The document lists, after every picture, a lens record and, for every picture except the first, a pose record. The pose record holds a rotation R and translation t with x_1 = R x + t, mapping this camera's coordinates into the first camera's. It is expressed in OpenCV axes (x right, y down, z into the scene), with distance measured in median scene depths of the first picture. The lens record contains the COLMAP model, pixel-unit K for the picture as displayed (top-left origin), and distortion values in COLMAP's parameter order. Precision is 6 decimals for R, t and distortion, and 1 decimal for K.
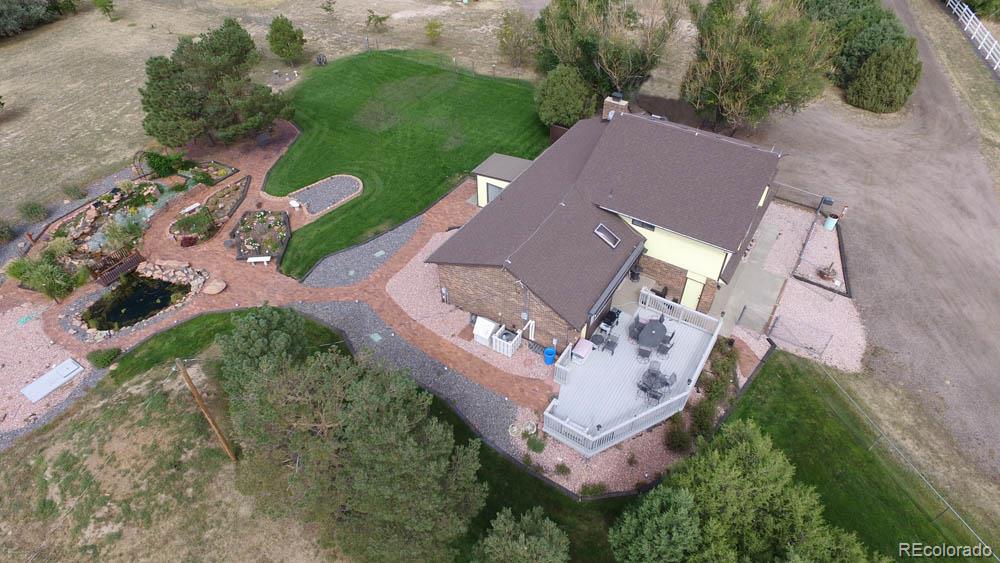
lens RADIAL K [[578.9, 0, 498.4], [0, 578.9, 282.5], [0, 0, 1]] dist [-0.016570, 0.016290]
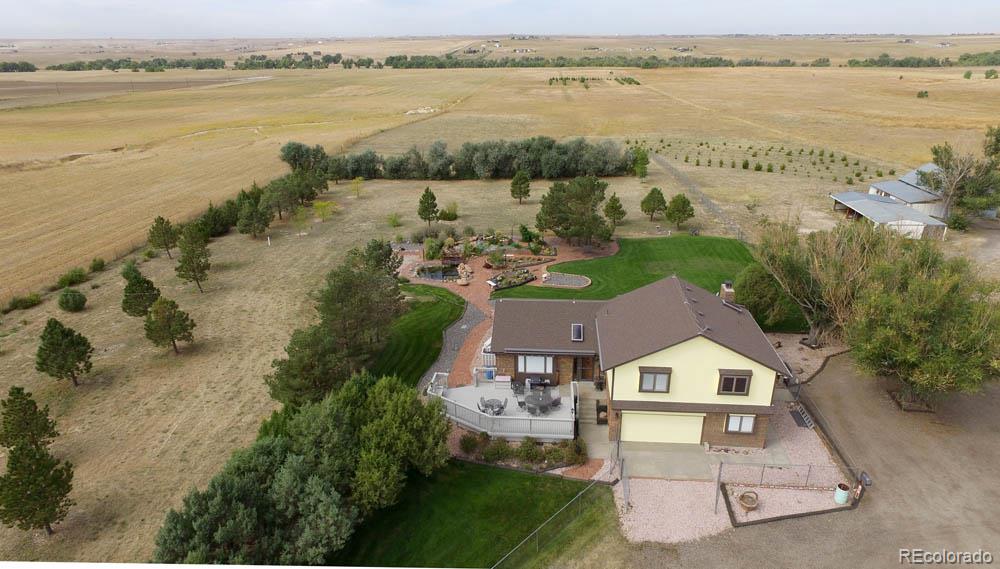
lens RADIAL K [[594.9, 0, 505.6], [0, 594.9, 283.2], [0, 0, 1]] dist [-0.007703, 0.002165]
pose [[0.465375, 0.342810, -0.816031, 0.989586], [-0.603241, 0.797508, -0.008994, -0.049184], [0.647709, 0.496449, 0.577938, 0.042344]]
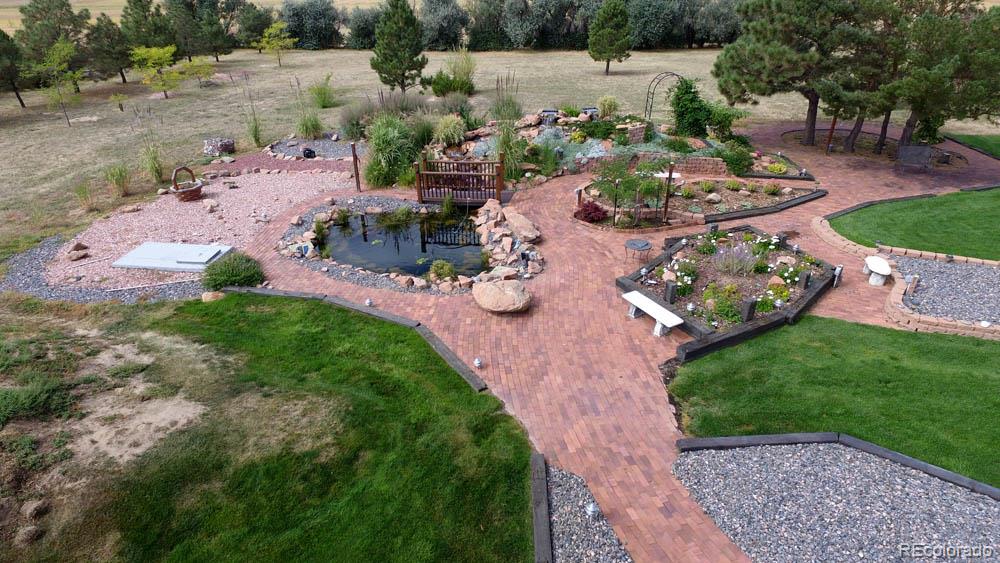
lens RADIAL K [[578.9, 0, 498.4], [0, 578.9, 282.5], [0, 0, 1]] dist [-0.016570, 0.016290]
pose [[0.431756, 0.440030, -0.787376, -0.205022], [-0.616807, 0.780962, 0.098220, -0.030348], [0.658130, 0.443252, 0.608599, 0.739854]]
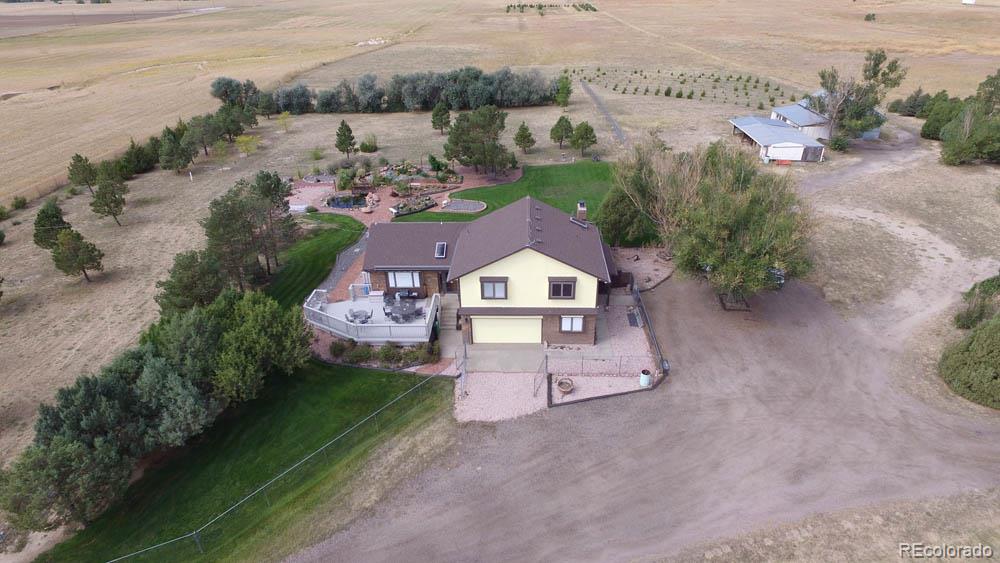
lens RADIAL K [[578.9, 0, 498.4], [0, 578.9, 282.5], [0, 0, 1]] dist [-0.016570, 0.016290]
pose [[0.502905, 0.420429, -0.755200, 1.179308], [-0.582163, 0.810582, 0.063585, -0.160996], [0.638884, 0.407672, 0.652404, 0.137137]]
